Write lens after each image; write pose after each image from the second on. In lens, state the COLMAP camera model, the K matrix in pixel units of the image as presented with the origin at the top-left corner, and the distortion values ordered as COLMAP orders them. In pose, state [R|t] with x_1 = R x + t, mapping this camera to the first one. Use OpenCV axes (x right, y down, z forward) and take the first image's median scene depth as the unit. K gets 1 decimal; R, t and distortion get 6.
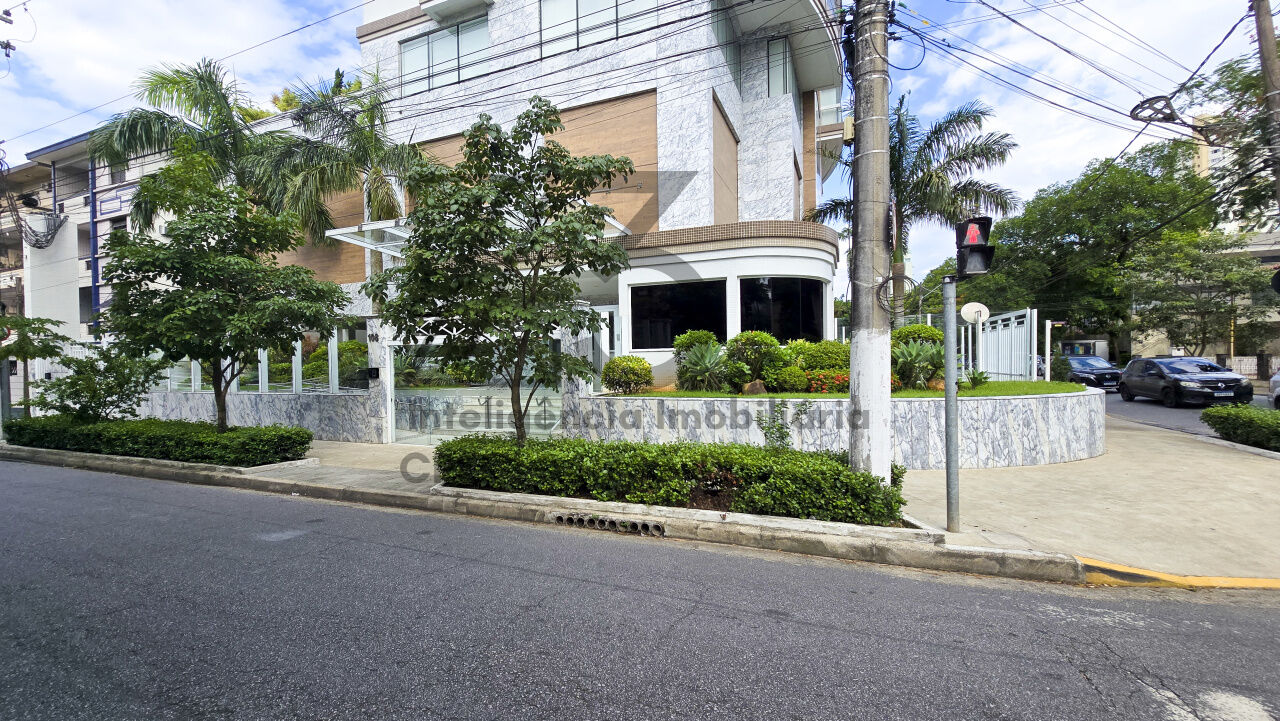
lens RADIAL K [[522.7, 0, 634.8], [0, 522.7, 366.0], [0, 0, 1]] dist [-0.005022, 0.000439]
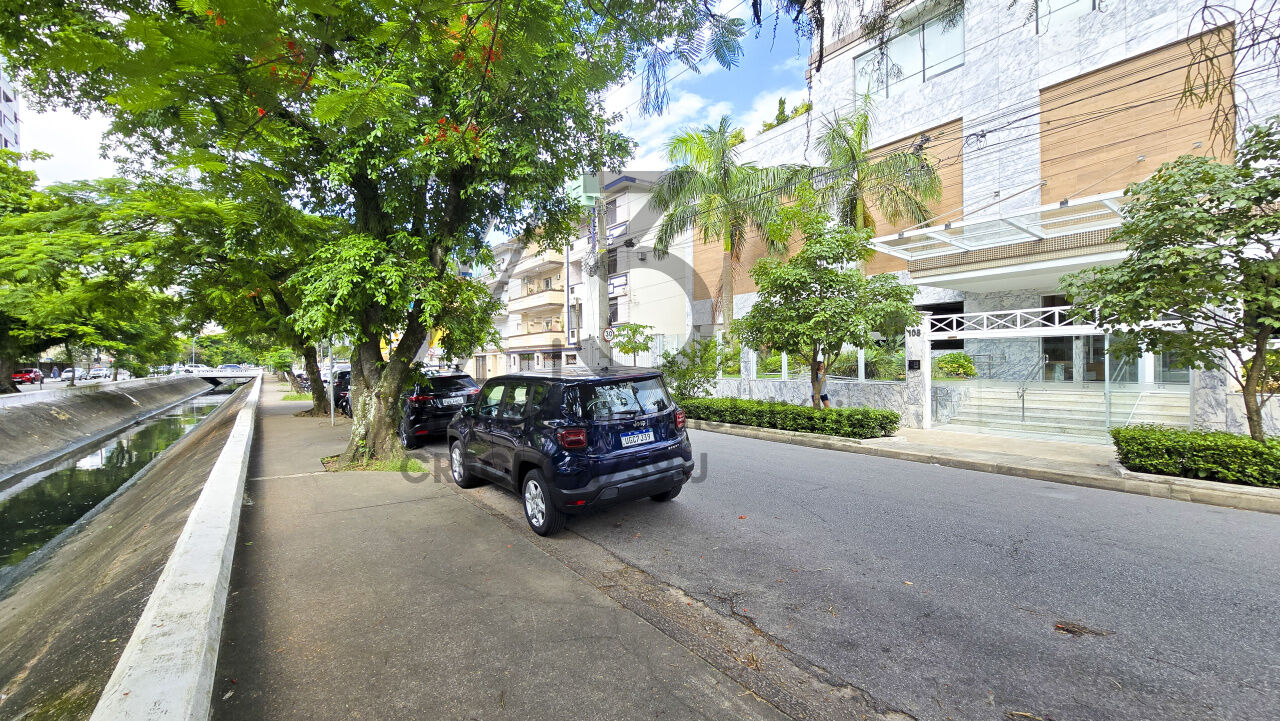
lens RADIAL K [[522.7, 0, 634.8], [0, 522.7, 366.0], [0, 0, 1]] dist [-0.005022, 0.000439]
pose [[0.835709, 0.007852, -0.549117, -0.504349], [-0.002187, 0.999937, 0.010970, 0.006915], [0.549168, -0.007967, 0.835674, -0.333643]]
